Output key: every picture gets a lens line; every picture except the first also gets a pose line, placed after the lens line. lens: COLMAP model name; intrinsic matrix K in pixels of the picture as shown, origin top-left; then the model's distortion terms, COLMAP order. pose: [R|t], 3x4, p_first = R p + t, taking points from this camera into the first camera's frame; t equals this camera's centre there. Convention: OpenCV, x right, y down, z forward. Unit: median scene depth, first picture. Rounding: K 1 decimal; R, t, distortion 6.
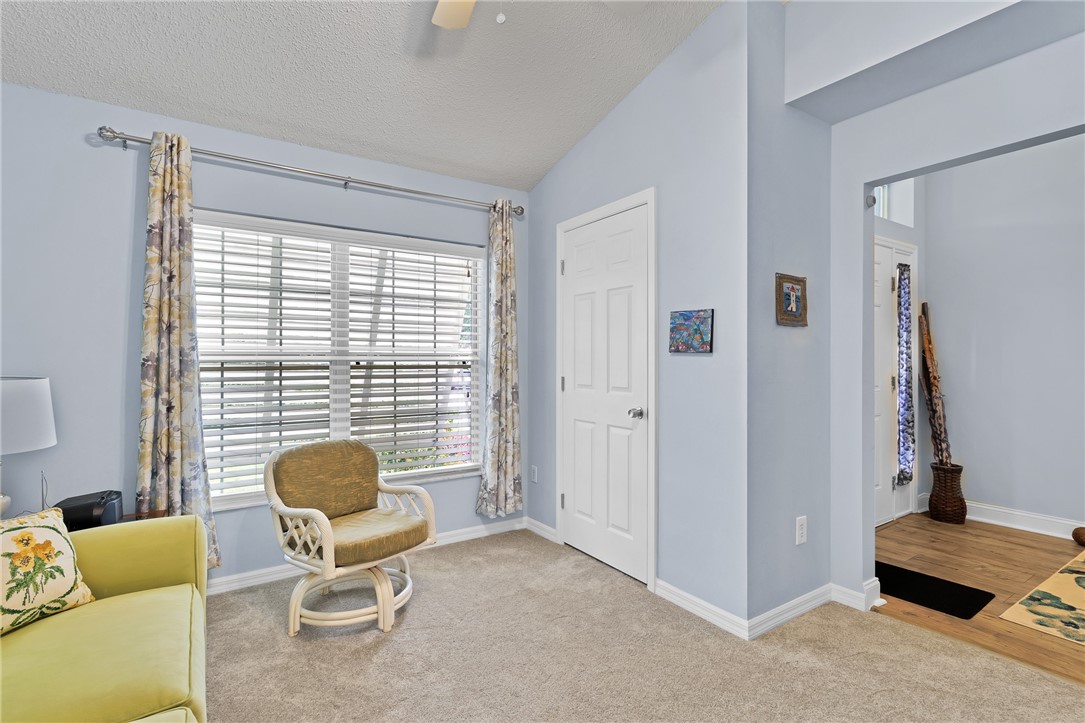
lens RADIAL K [[520.3, 0, 540.9], [0, 520.3, 360.8], [0, 0, 1]] dist [-0.002830, 0.002479]
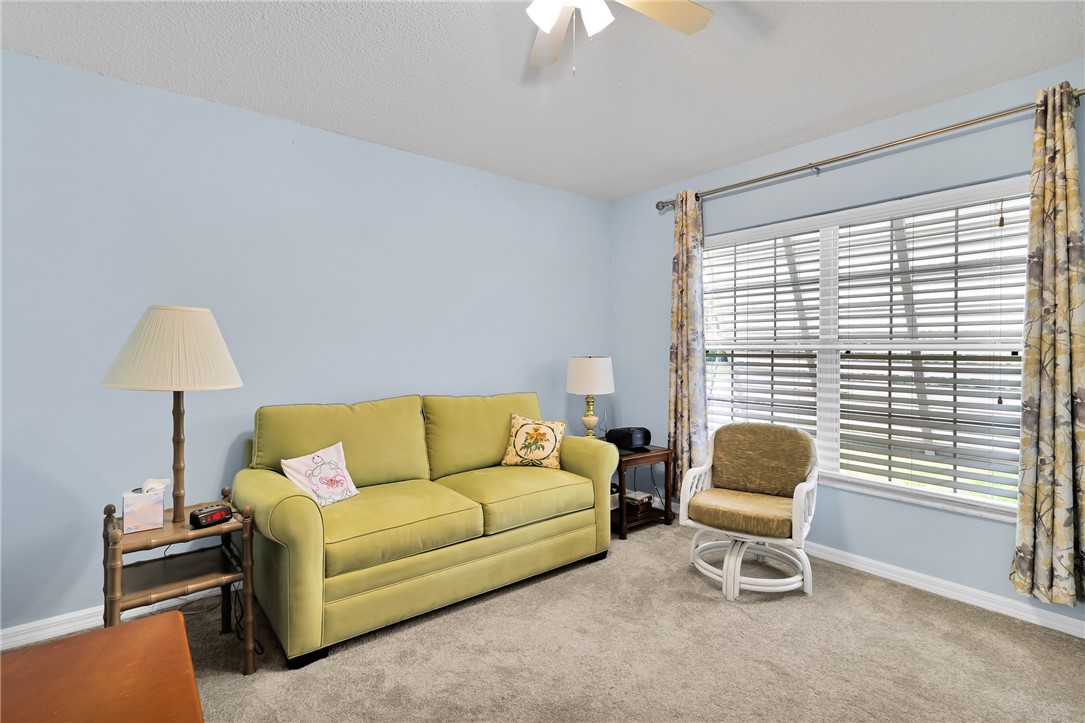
lens RADIAL K [[520.3, 0, 539.4], [0, 520.3, 355.3], [0, 0, 1]] dist [-0.002830, 0.002479]
pose [[0.070968, 0.013353, -0.997389, 0.556048], [-0.004857, 0.999903, 0.013041, 0.000917], [0.997467, 0.003918, 0.071026, 0.396159]]
